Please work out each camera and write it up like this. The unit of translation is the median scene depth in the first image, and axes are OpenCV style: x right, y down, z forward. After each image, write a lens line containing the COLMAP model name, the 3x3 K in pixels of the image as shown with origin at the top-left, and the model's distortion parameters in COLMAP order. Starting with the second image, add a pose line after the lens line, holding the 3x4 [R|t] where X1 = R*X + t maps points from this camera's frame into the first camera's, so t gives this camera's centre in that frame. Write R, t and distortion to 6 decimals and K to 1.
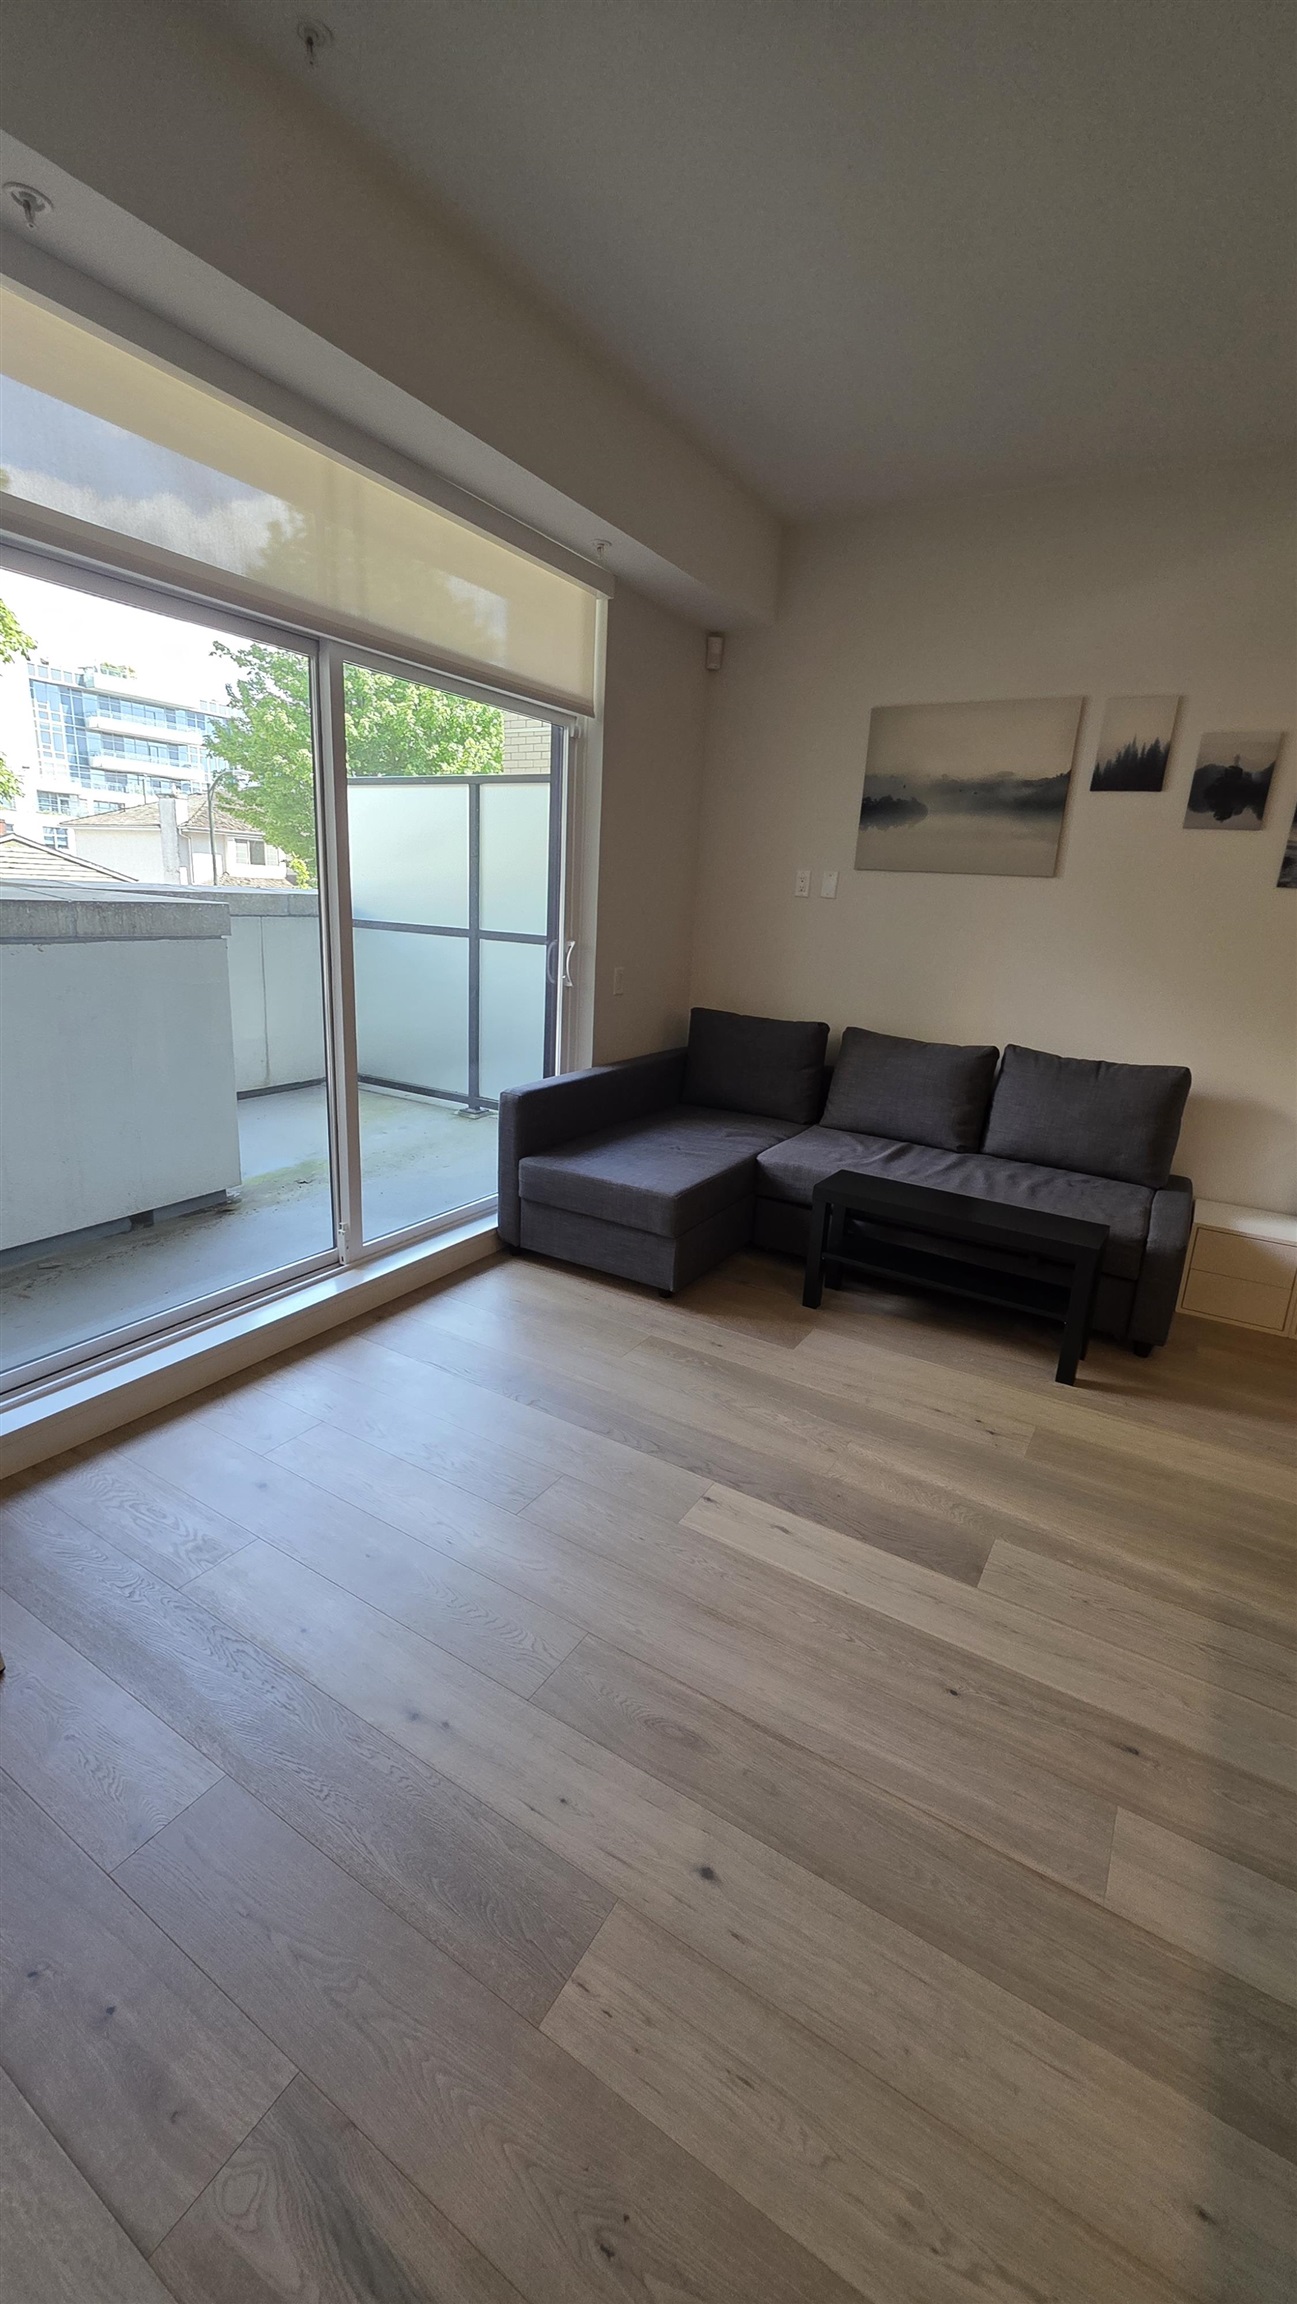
lens RADIAL K [[926.0, 0, 645.2], [0, 926.0, 1143.0], [0, 0, 1]] dist [0.001083, 0.000125]
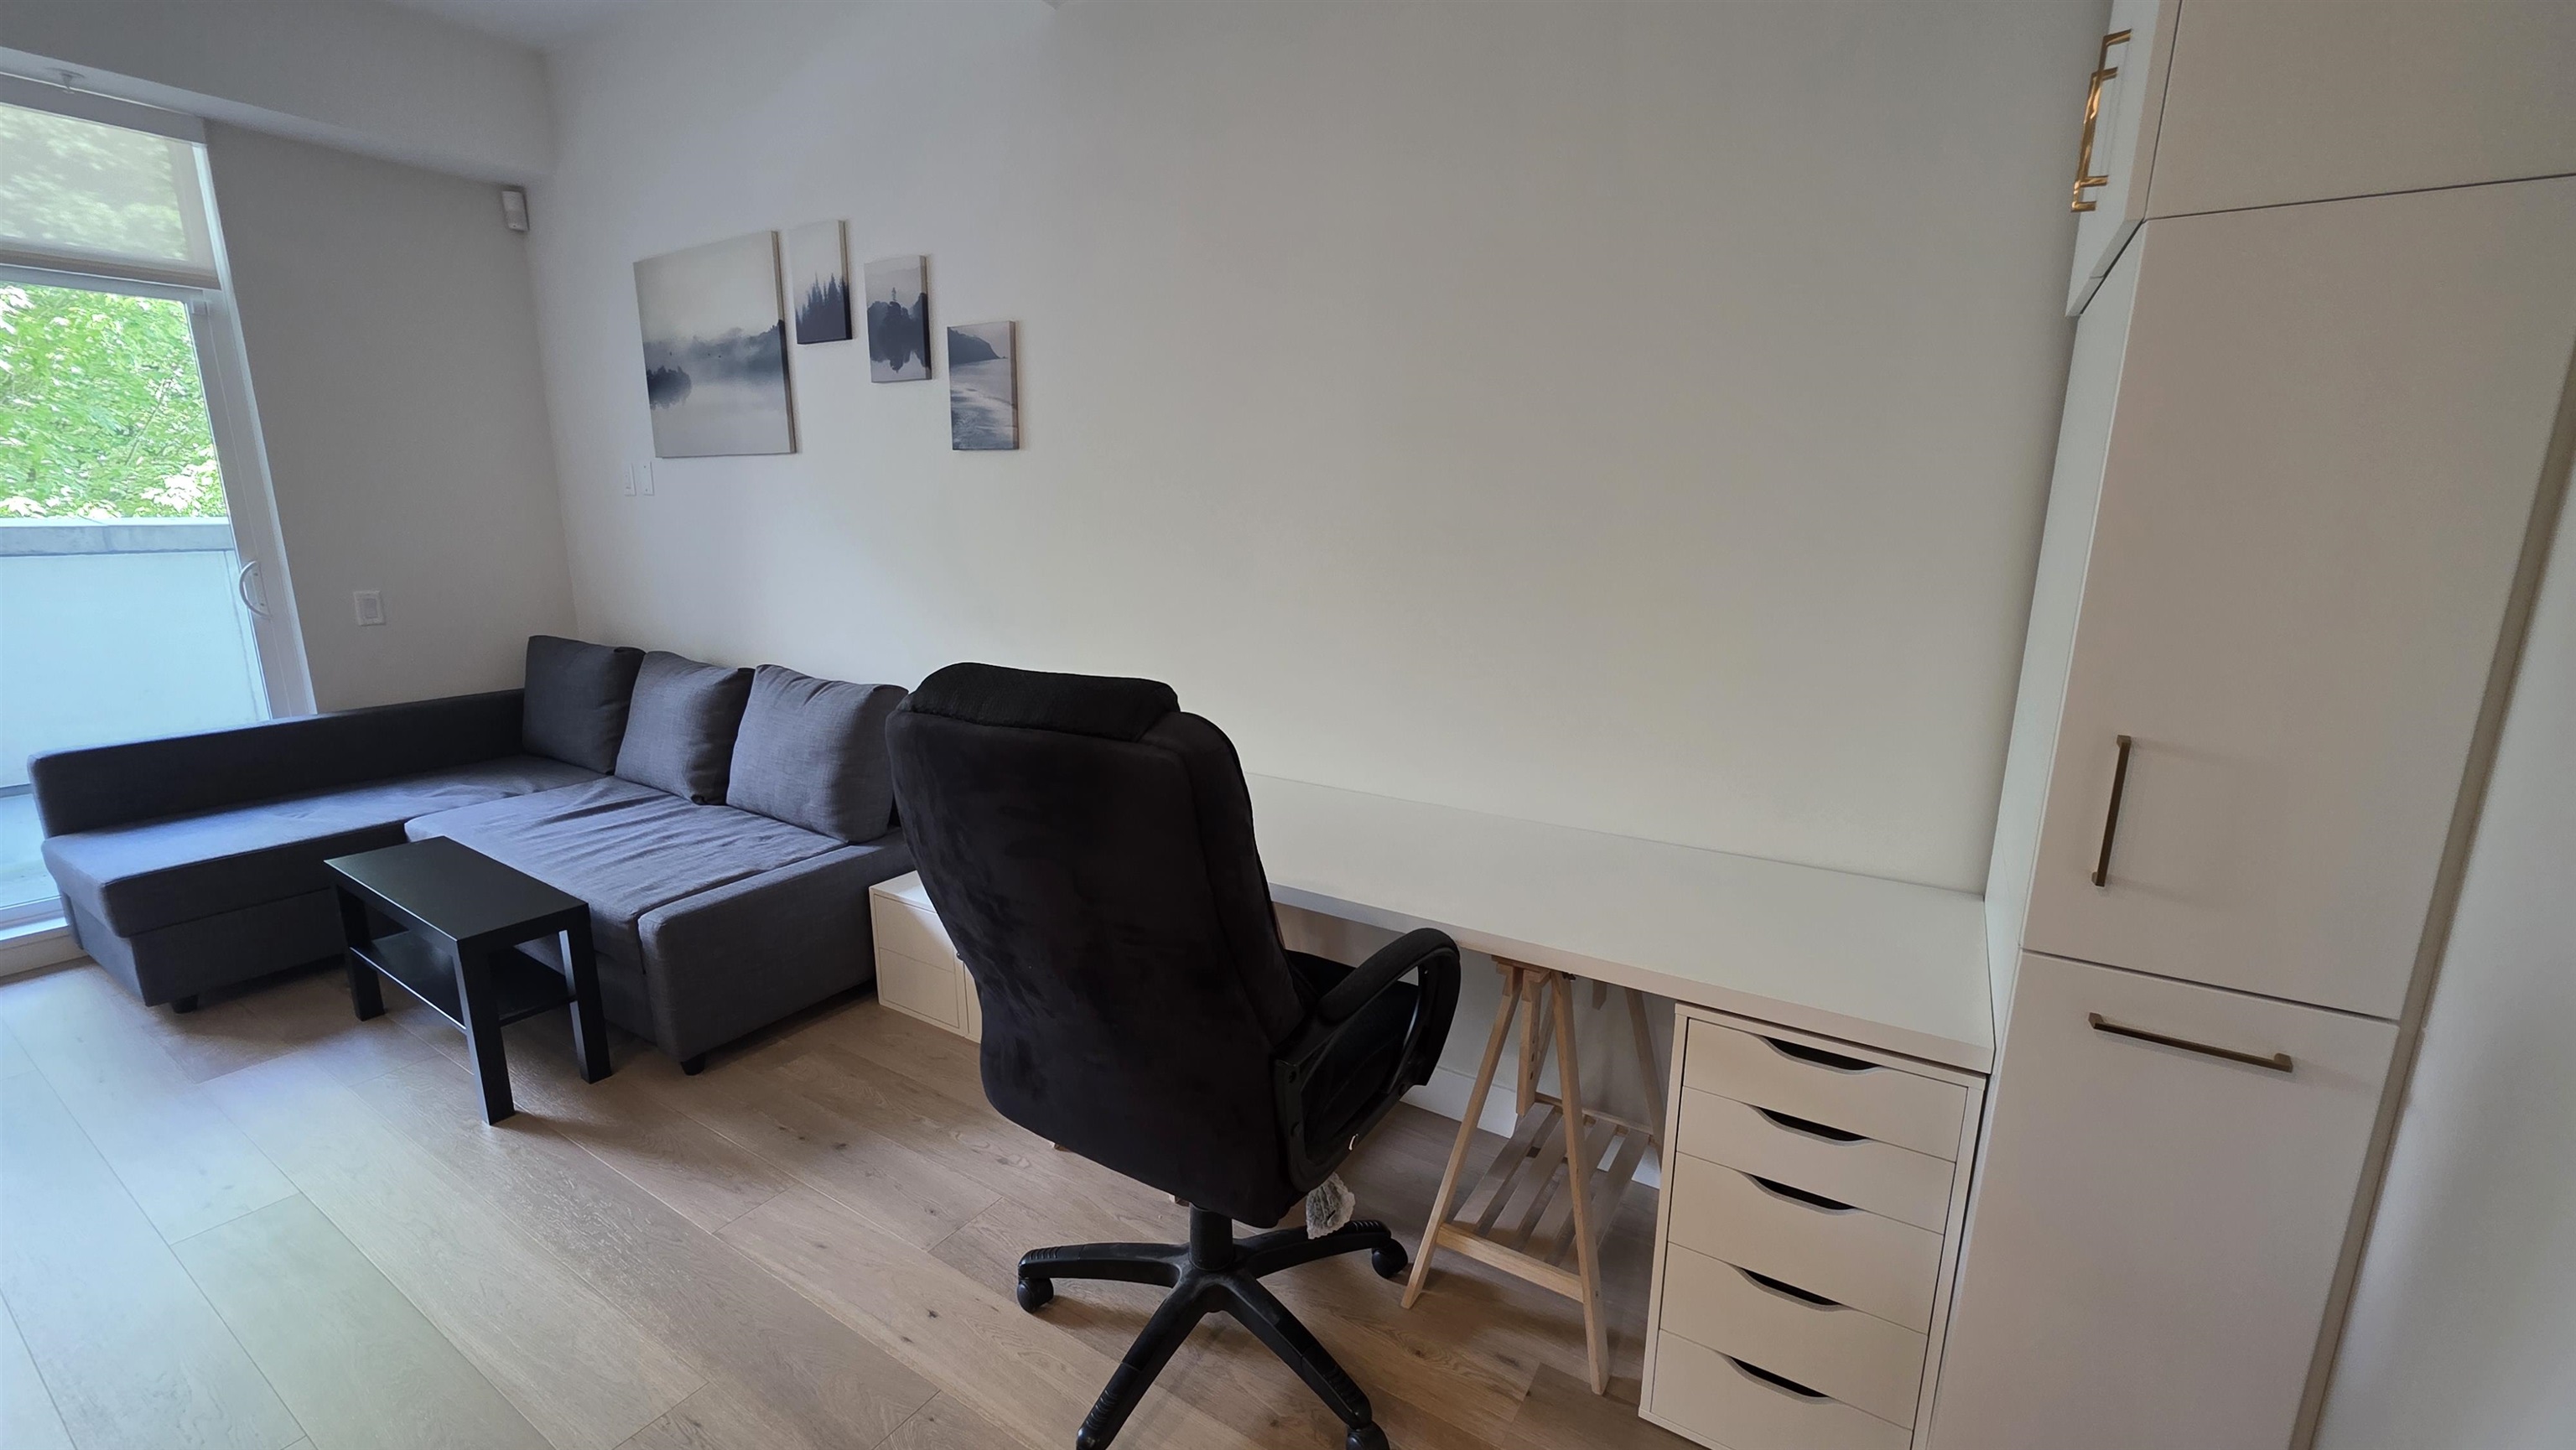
lens RADIAL K [[1028.2, 0, 1276.1], [0, 1028.2, 724.8], [0, 0, 1]] dist [0.001242, -0.000255]
pose [[0.998751, -0.042934, -0.025544, 0.880838], [0.041457, 0.997582, -0.055781, 0.012291], [0.027877, 0.054653, 0.998116, 0.142857]]
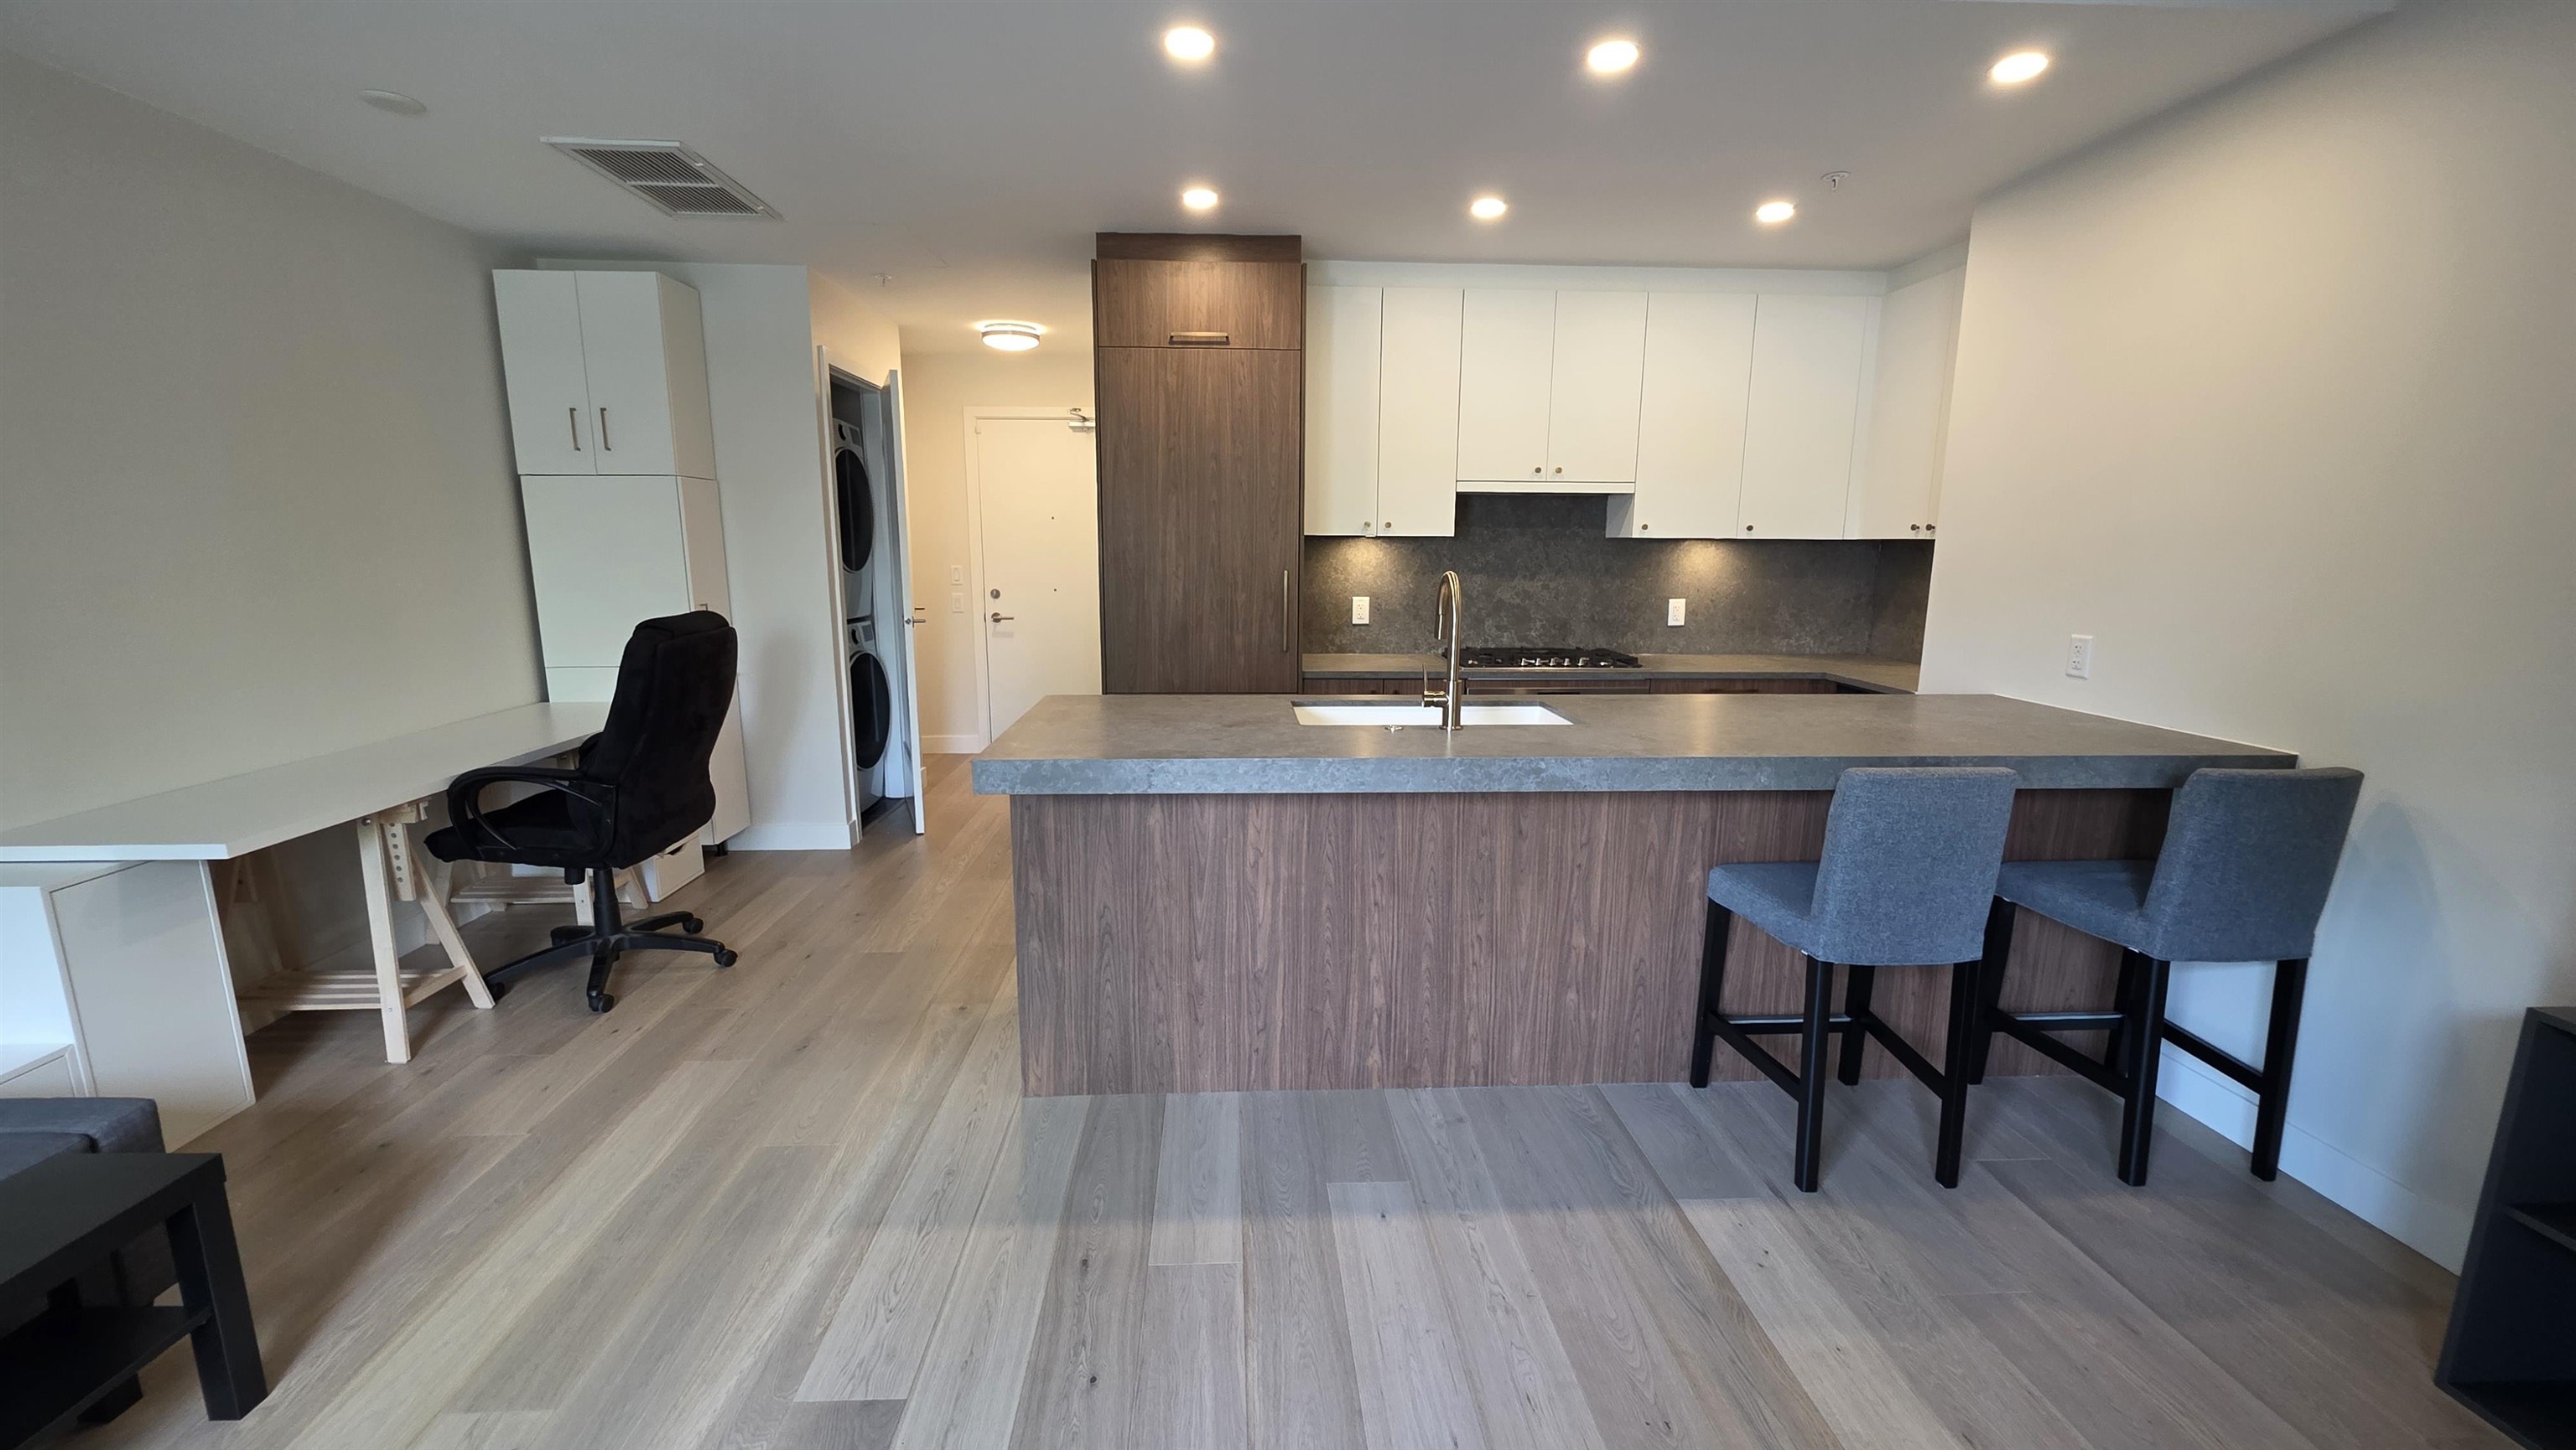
lens RADIAL K [[1030.4, 0, 1274.0], [0, 1030.4, 727.0], [0, 0, 1]] dist [0.000926, -0.000191]
pose [[-0.561816, -0.202322, 0.802140, -0.221693], [0.183770, 0.914882, 0.359471, -0.164291], [-0.806592, 0.349366, -0.476815, 0.529225]]
